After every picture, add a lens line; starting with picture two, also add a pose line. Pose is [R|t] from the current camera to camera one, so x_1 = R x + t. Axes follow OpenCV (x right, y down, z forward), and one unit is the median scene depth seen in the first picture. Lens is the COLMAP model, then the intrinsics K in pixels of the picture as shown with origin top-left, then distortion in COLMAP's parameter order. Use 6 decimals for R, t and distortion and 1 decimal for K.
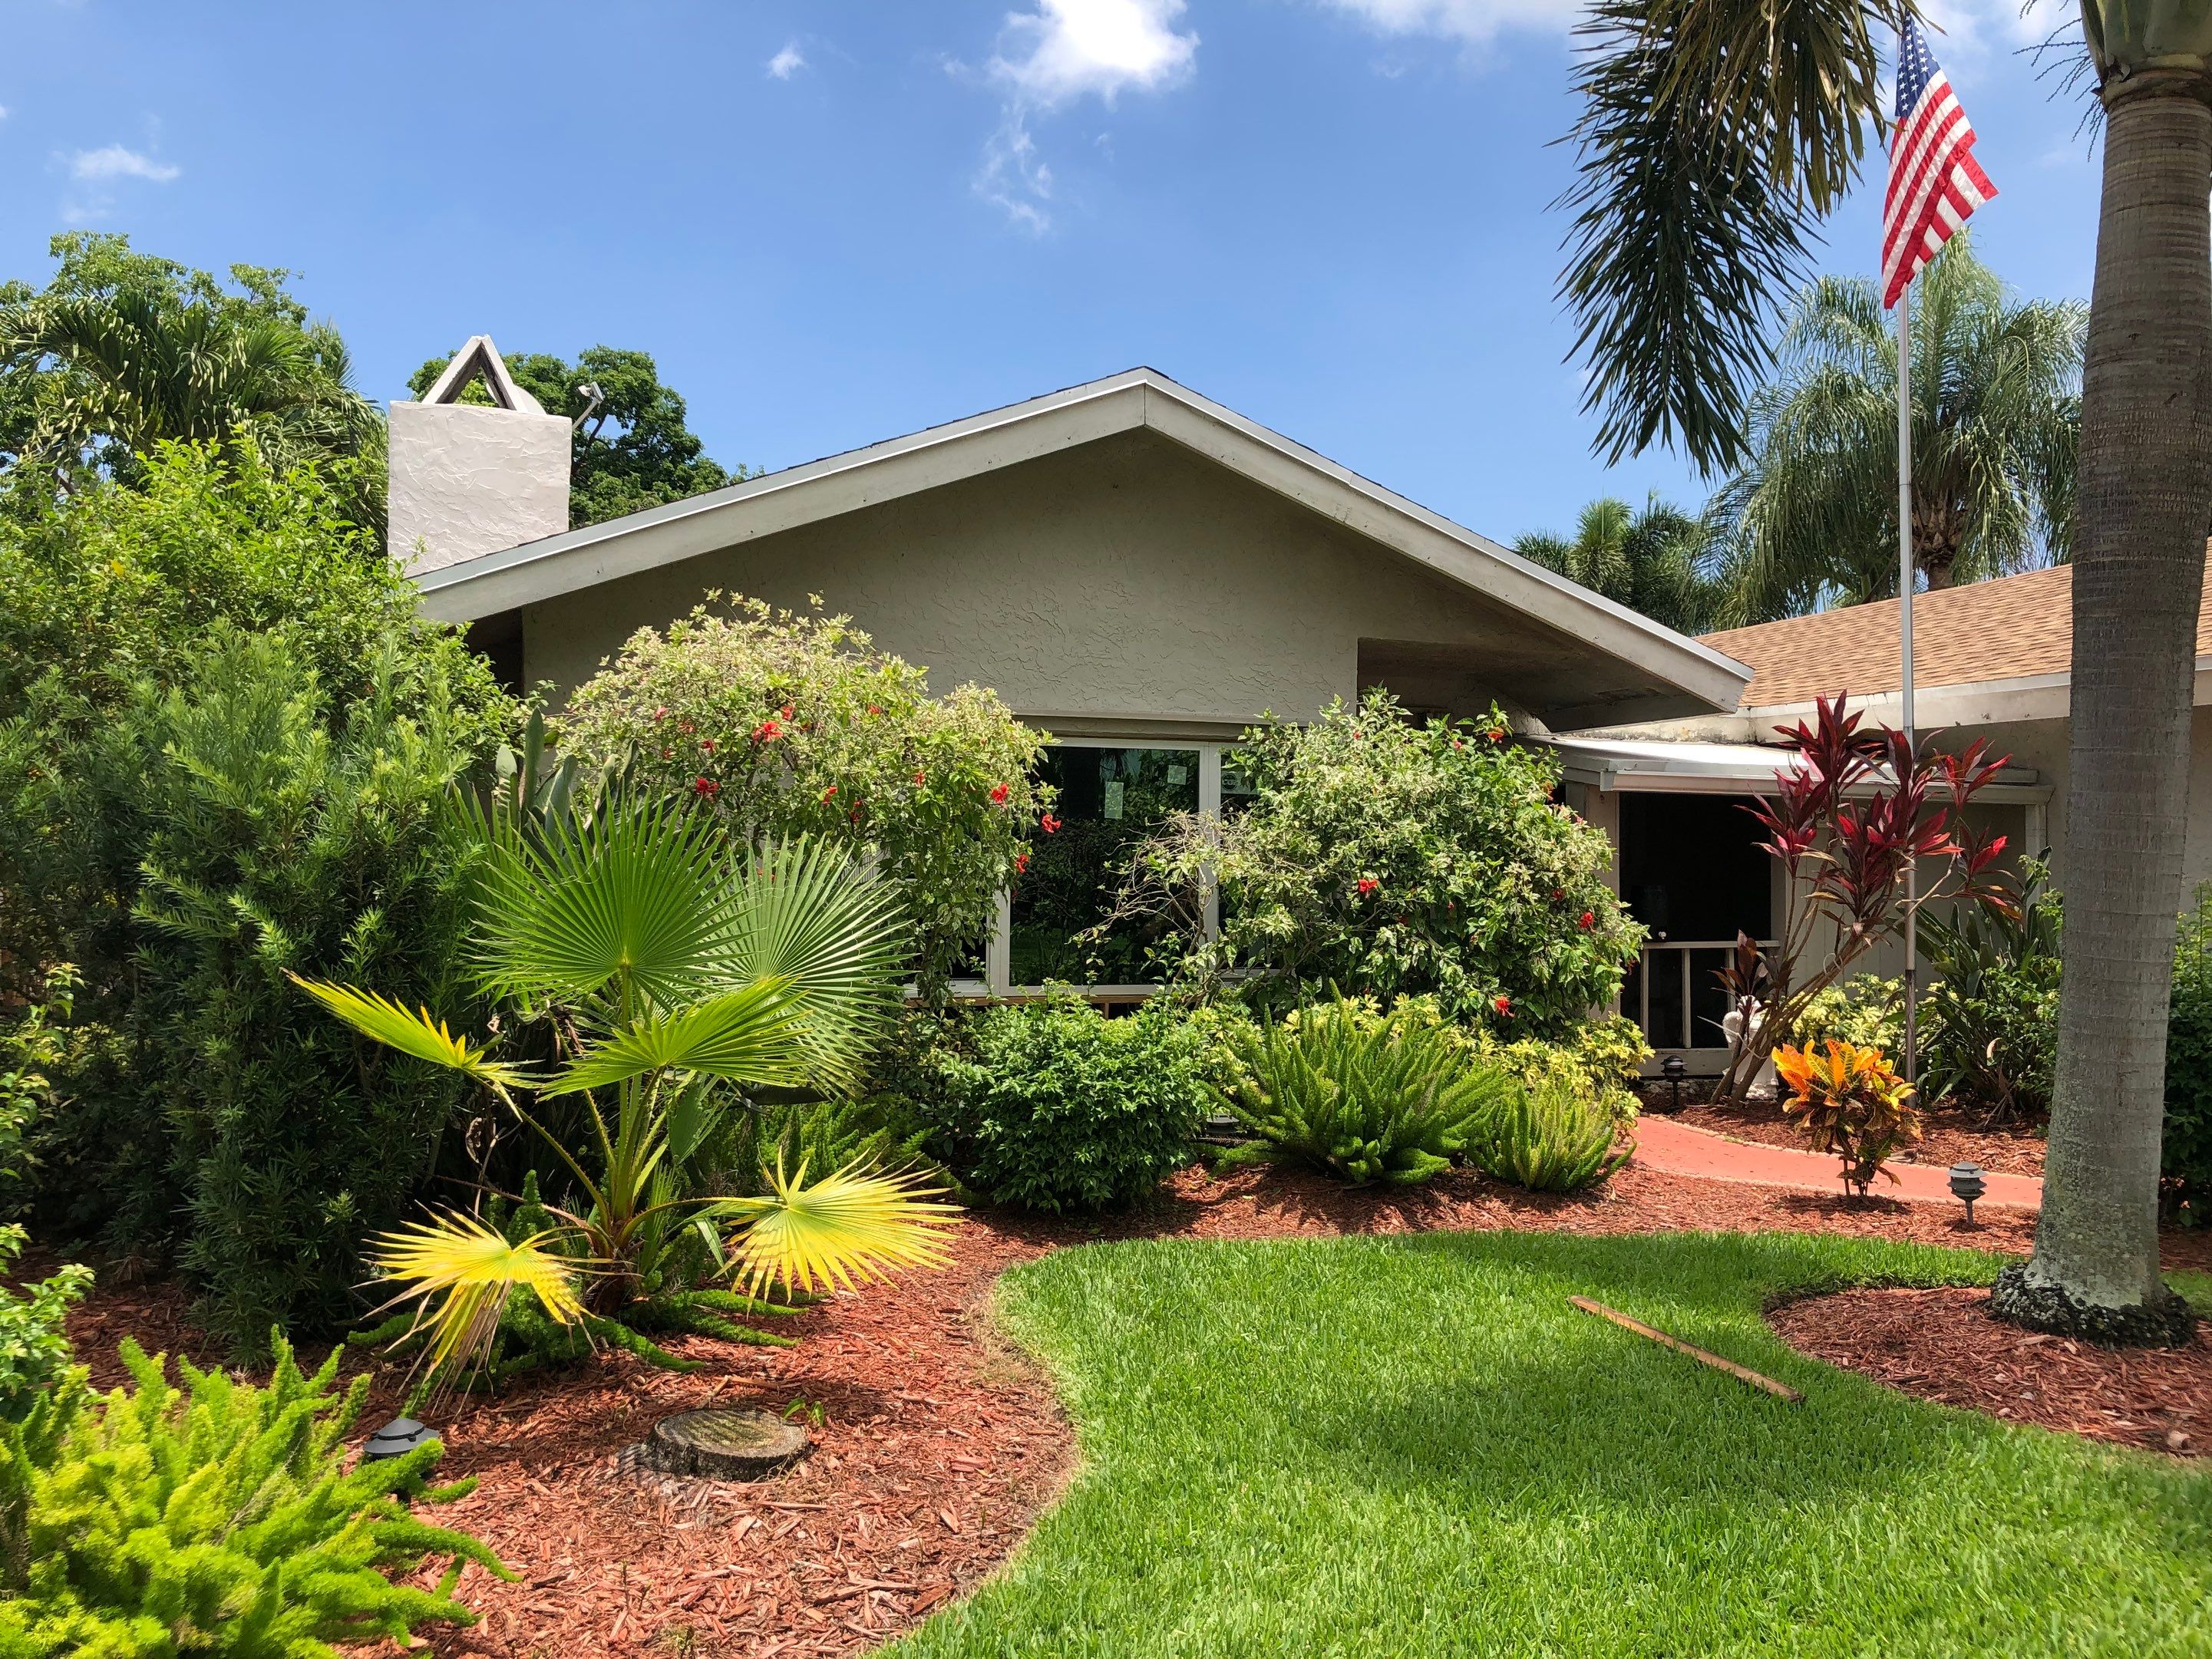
lens RADIAL K [[1766.0, 0, 1094.0], [0, 1766.0, 808.0], [0, 0, 1]] dist [0.031366, -0.034512]
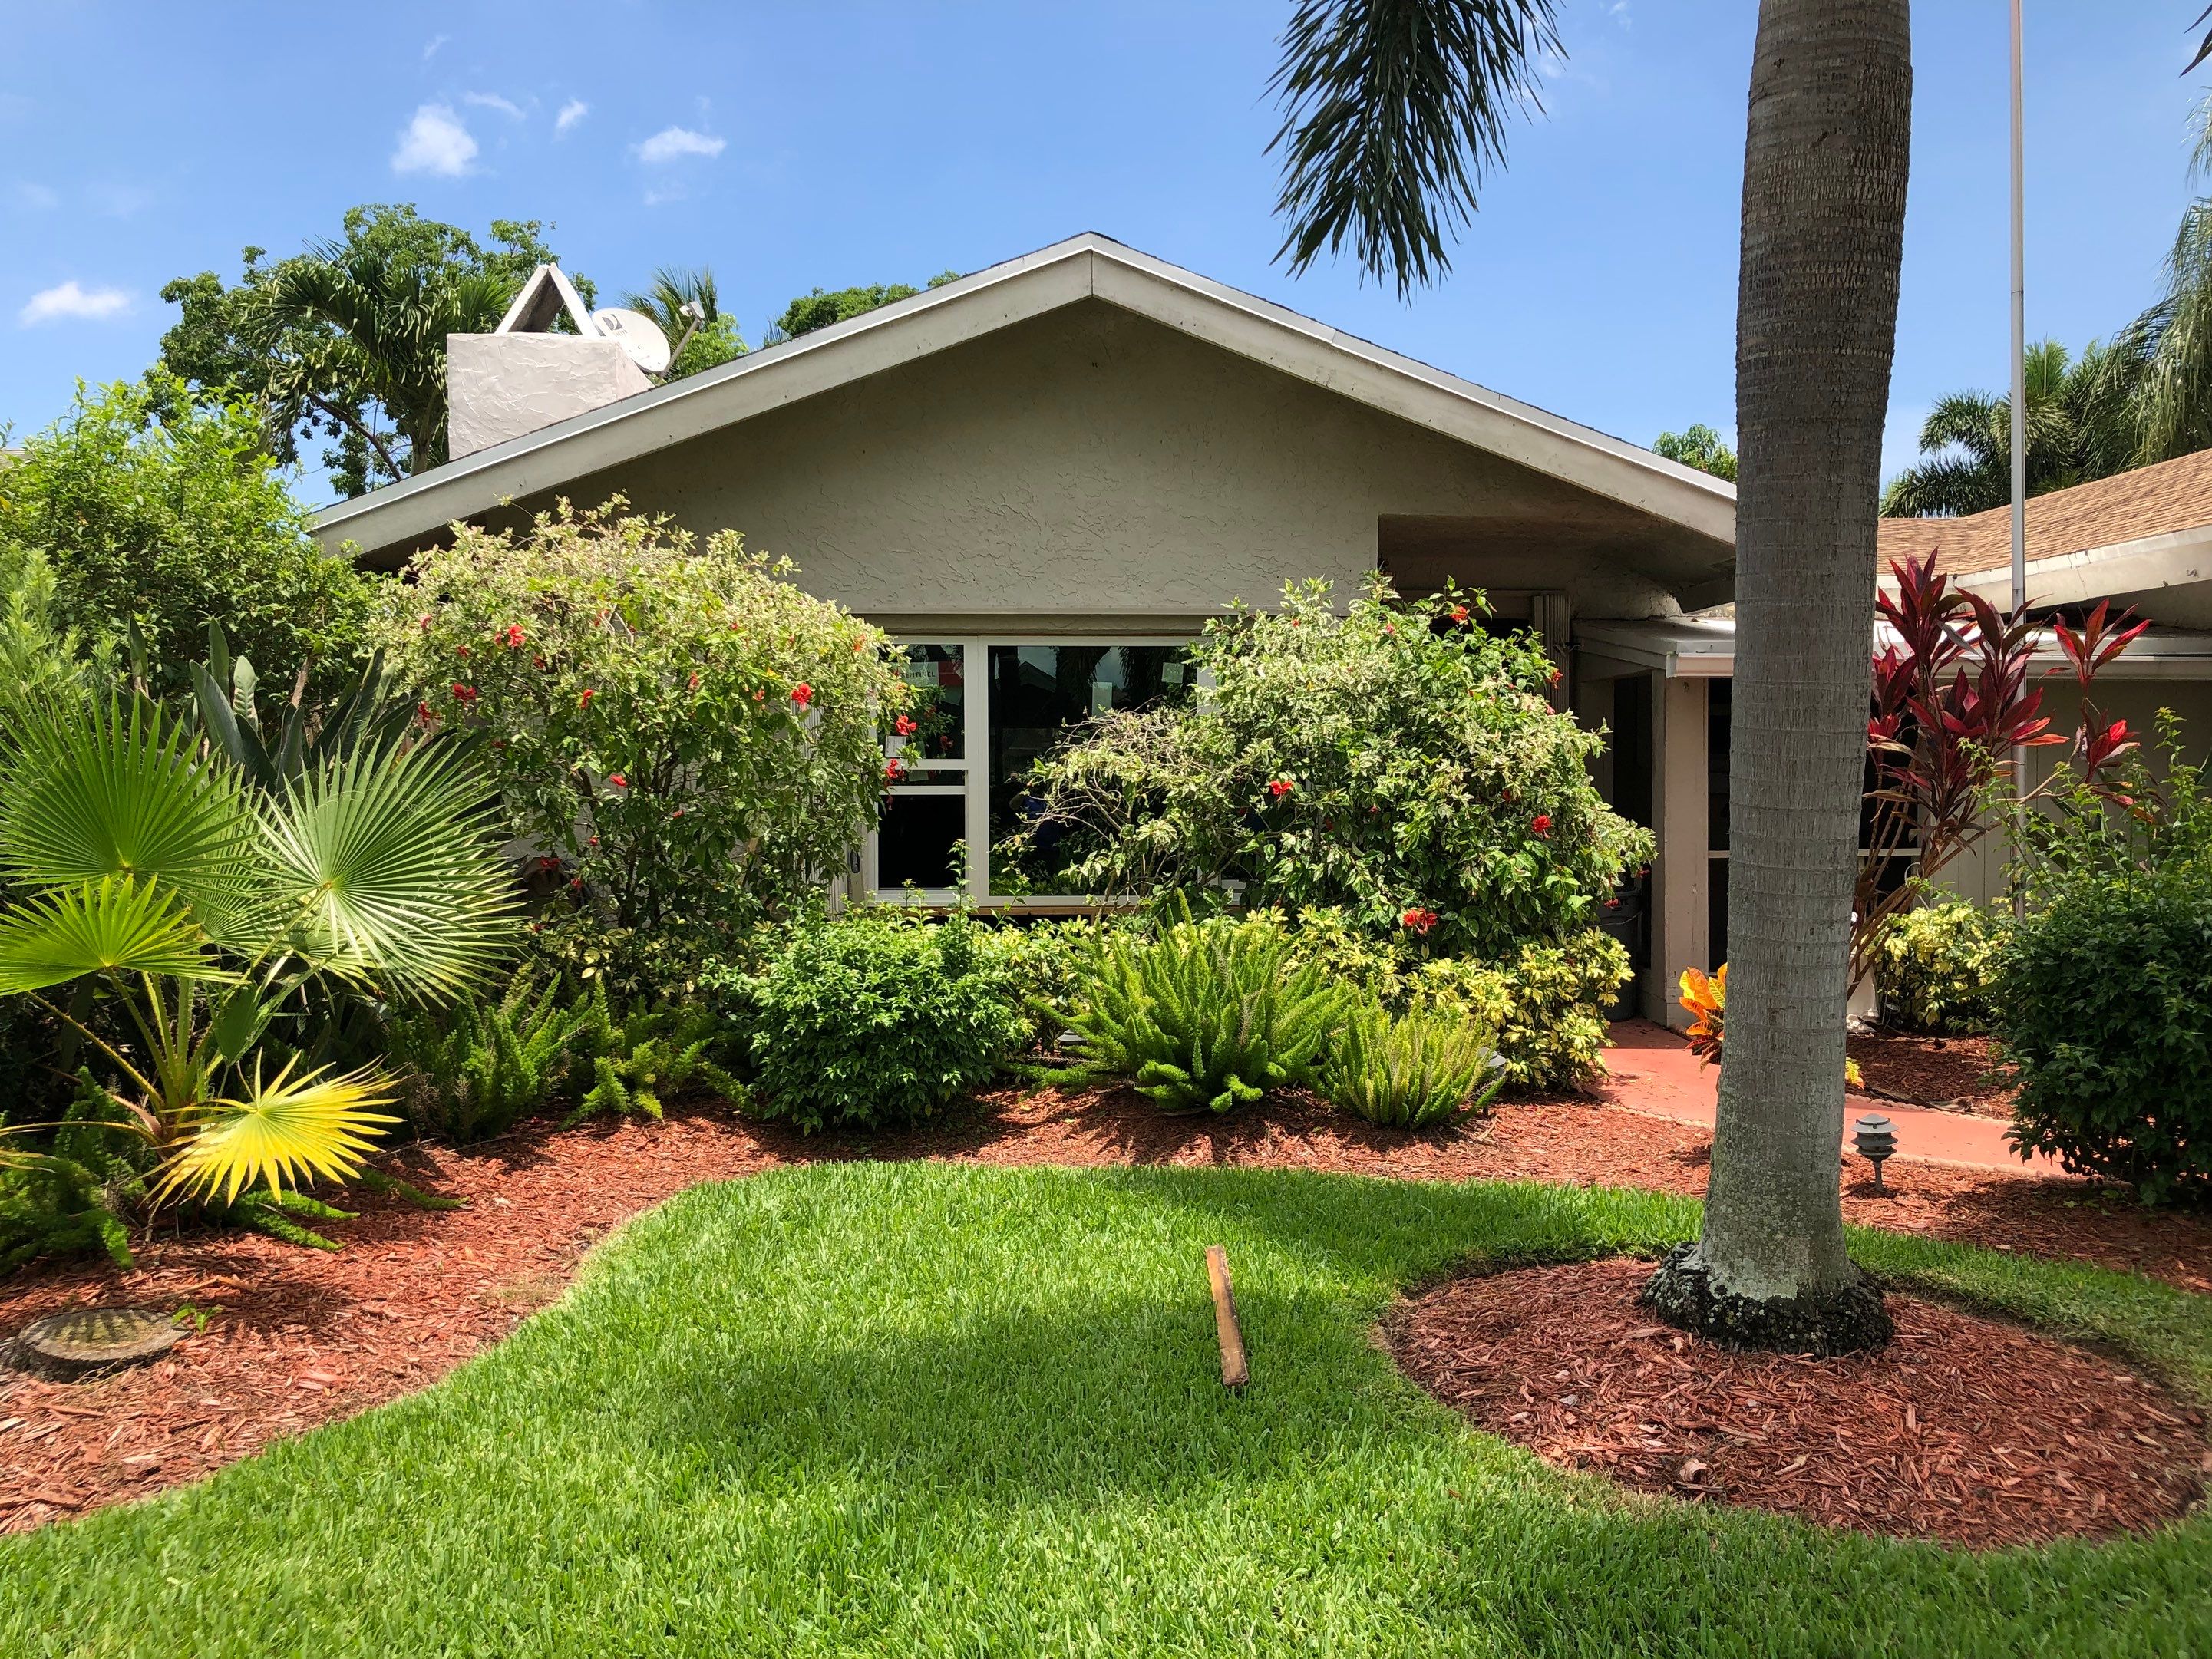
lens RADIAL K [[1766.0, 0, 1126.8], [0, 1766.0, 811.3], [0, 0, 1]] dist [0.031366, -0.034512]
pose [[0.964294, -0.006314, -0.264760, 0.320219], [0.019791, 0.998638, 0.048268, 0.010844], [0.264095, -0.051784, 0.963105, 0.104054]]
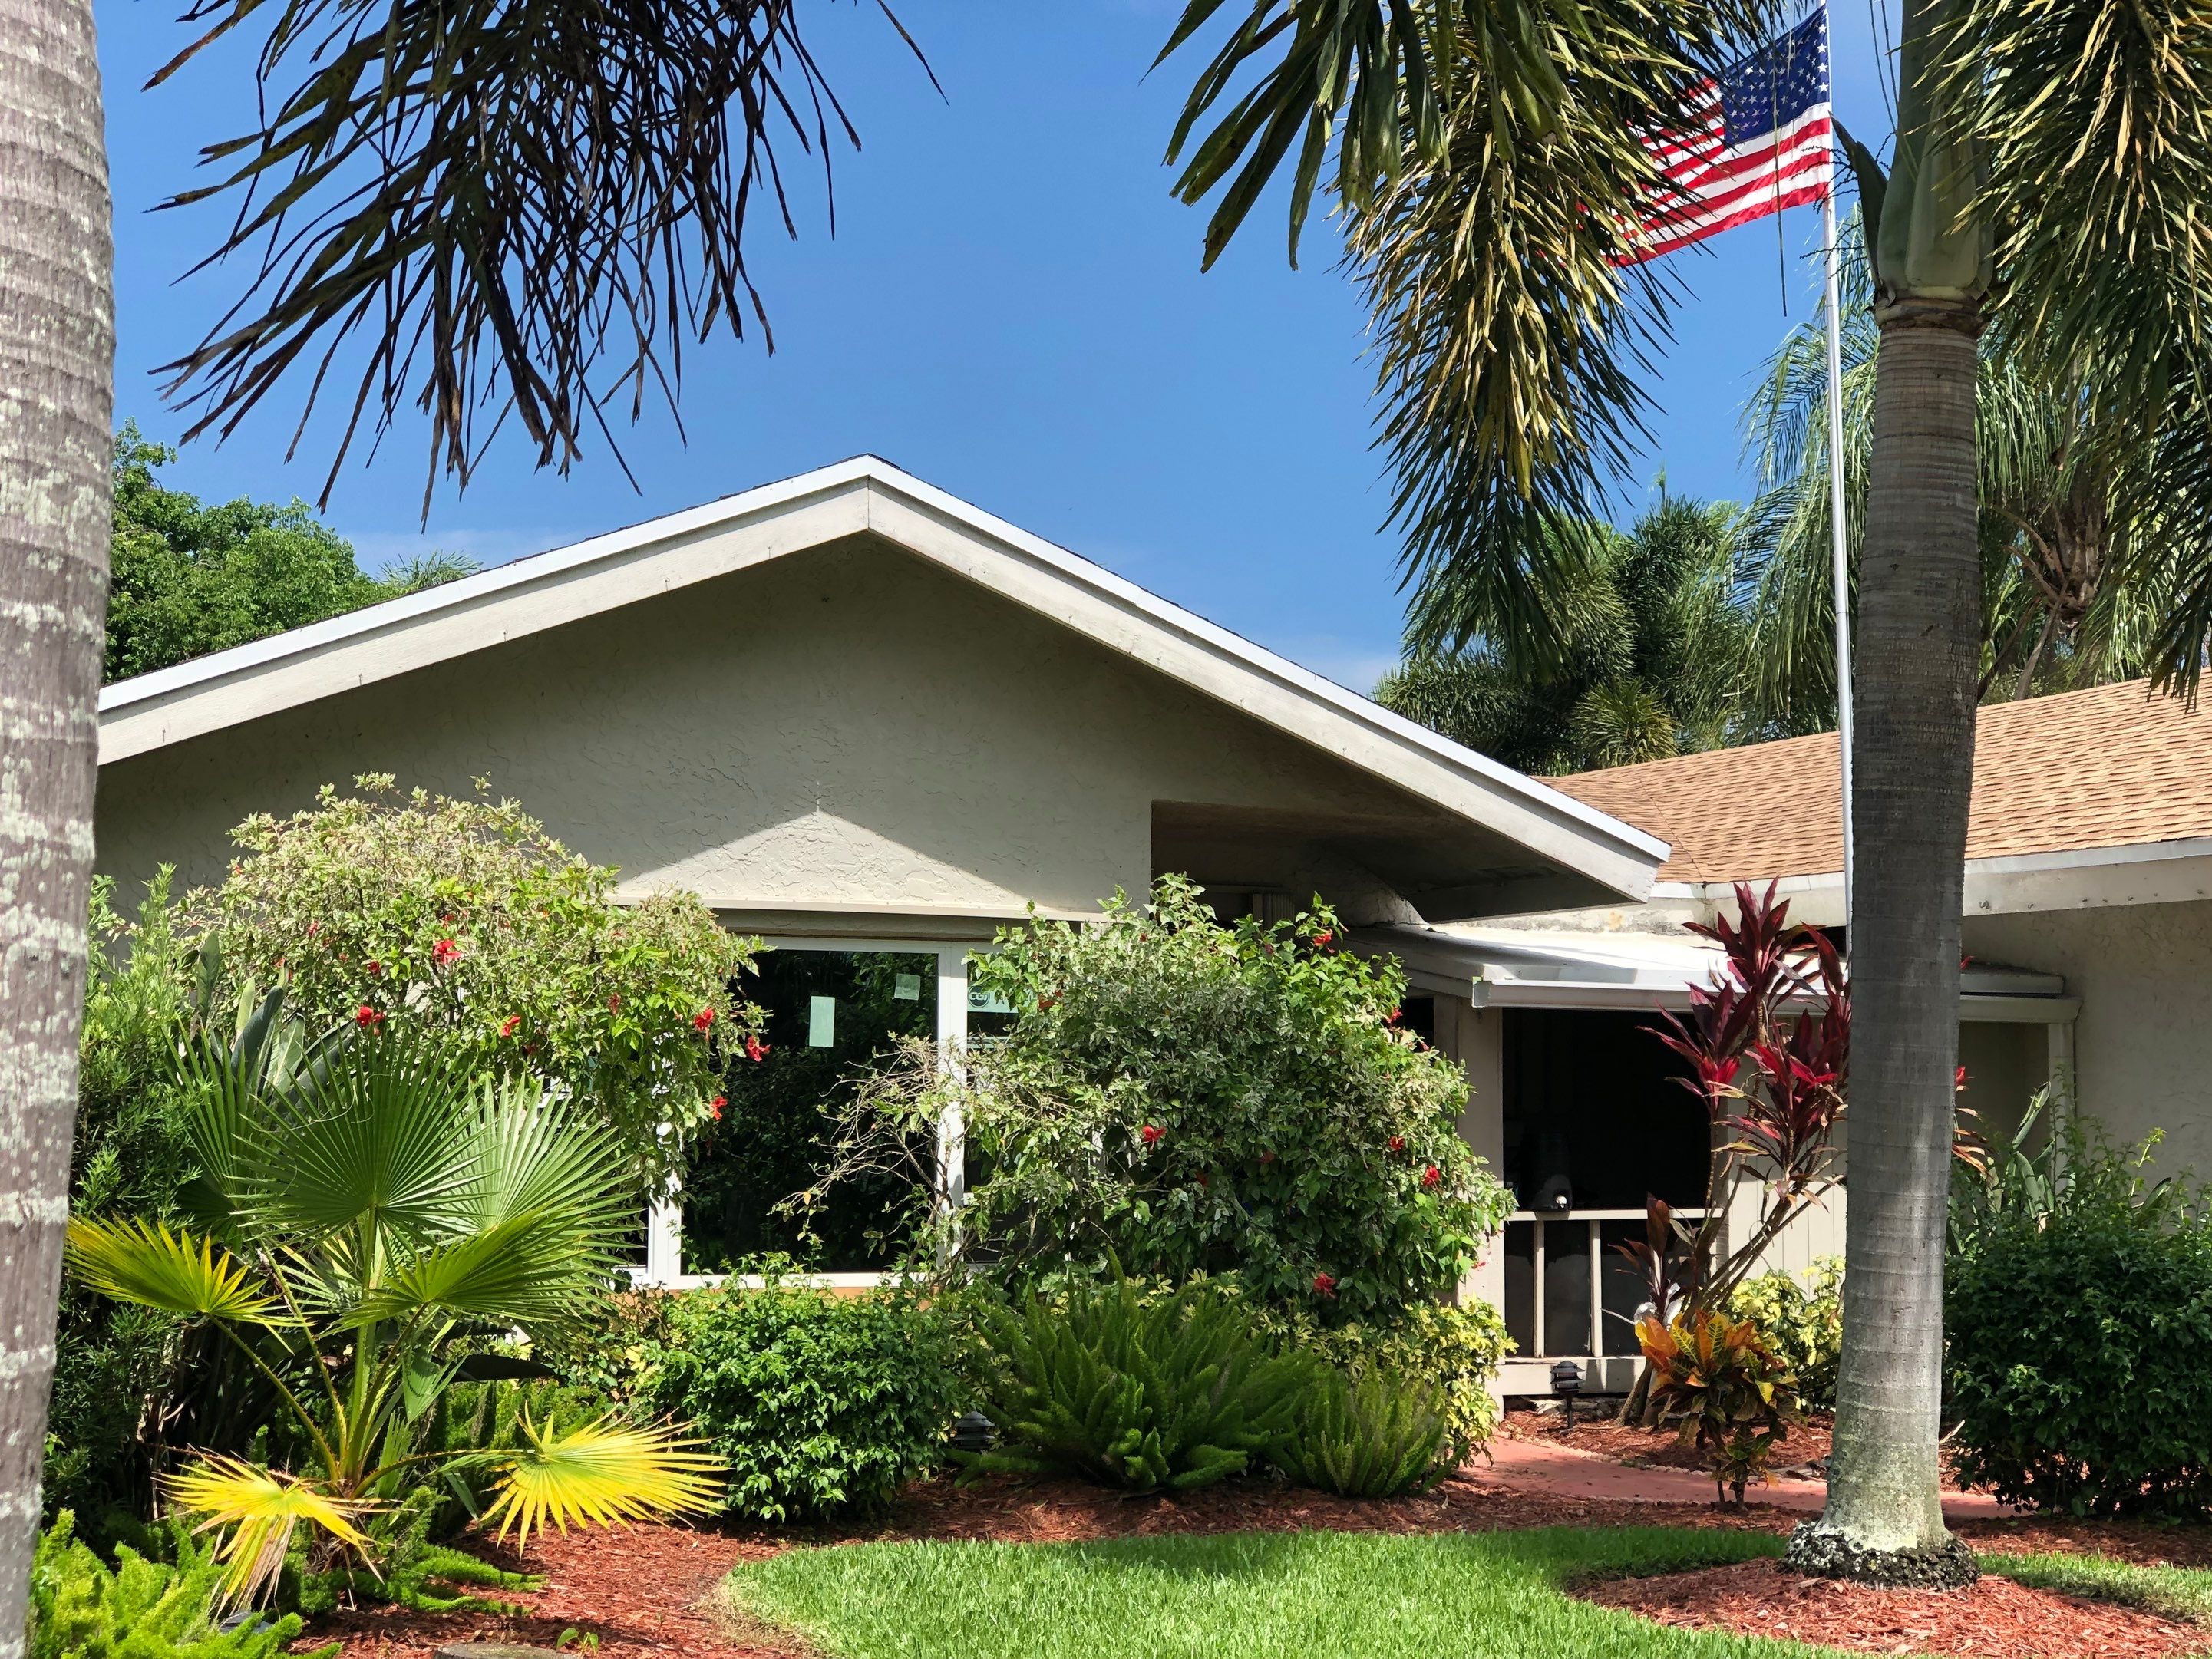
lens RADIAL K [[3515.8, 0, 1095.0], [0, 3515.8, 842.4], [0, 0, 1]] dist [-0.012352, 0.000000]
pose [[0.993027, 0.004398, 0.117804, -0.057335], [0.001217, 0.998868, -0.047555, -0.010924], [-0.117880, 0.047366, 0.991898, -0.555859]]
